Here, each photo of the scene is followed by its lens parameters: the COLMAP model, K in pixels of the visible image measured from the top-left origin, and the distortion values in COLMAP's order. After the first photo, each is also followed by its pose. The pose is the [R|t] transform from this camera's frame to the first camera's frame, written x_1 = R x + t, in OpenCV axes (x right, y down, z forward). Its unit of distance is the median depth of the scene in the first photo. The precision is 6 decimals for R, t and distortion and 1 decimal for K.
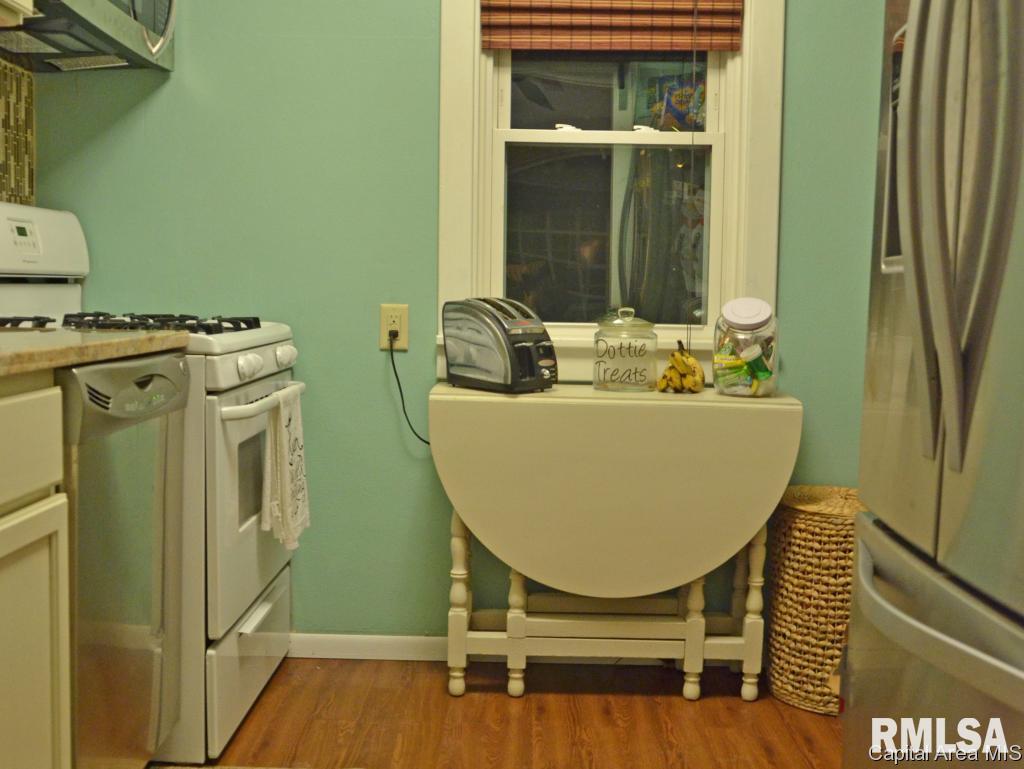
lens RADIAL K [[1124.7, 0, 512.0], [0, 1124.7, 384.5], [0, 0, 1]] dist [-0.083457, 0.007849]
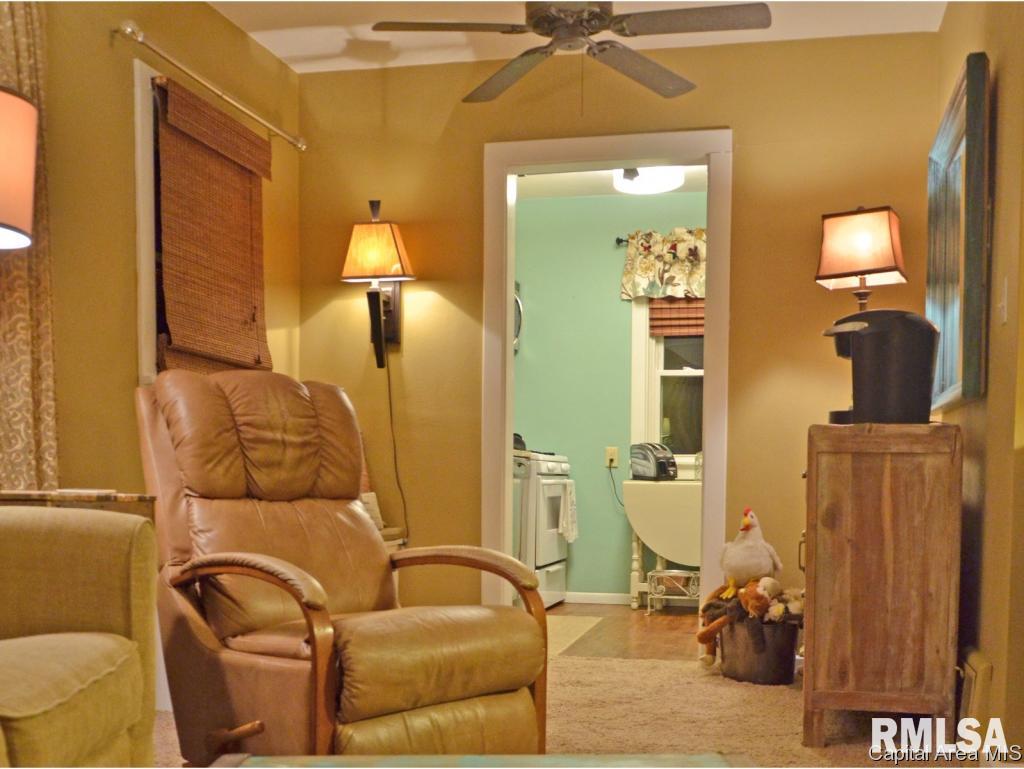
lens RADIAL K [[1152.9, 0, 512.0], [0, 1152.9, 384.5], [0, 0, 1]] dist [-0.444972, -0.000486]
pose [[0.972920, -0.020256, -0.230252, 0.257827], [-0.018865, 0.985871, -0.166443, 0.211617], [0.230371, 0.166280, 0.958791, -1.420111]]
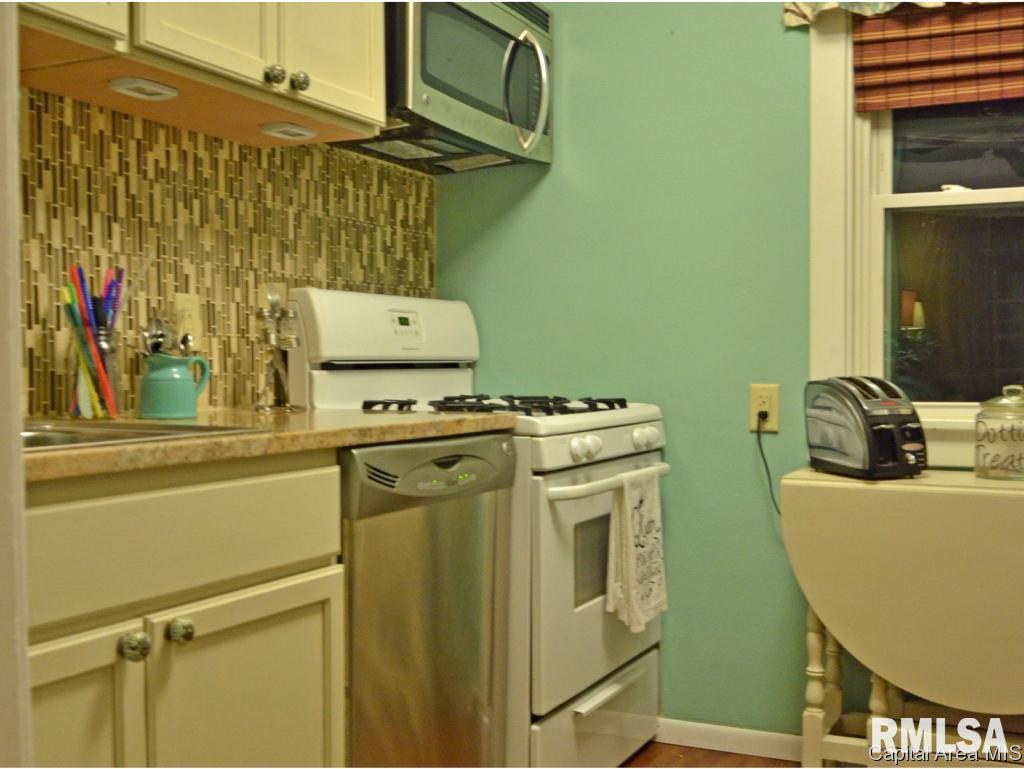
lens RADIAL K [[1131.3, 0, 511.3], [0, 1131.3, 408.2], [0, 0, 1]] dist [-0.096215, 0.000546]
pose [[0.899244, -0.004023, -0.437428, 0.131943], [-0.017190, 0.998860, -0.044525, -0.004523], [0.437109, 0.047558, 0.898150, 0.043836]]
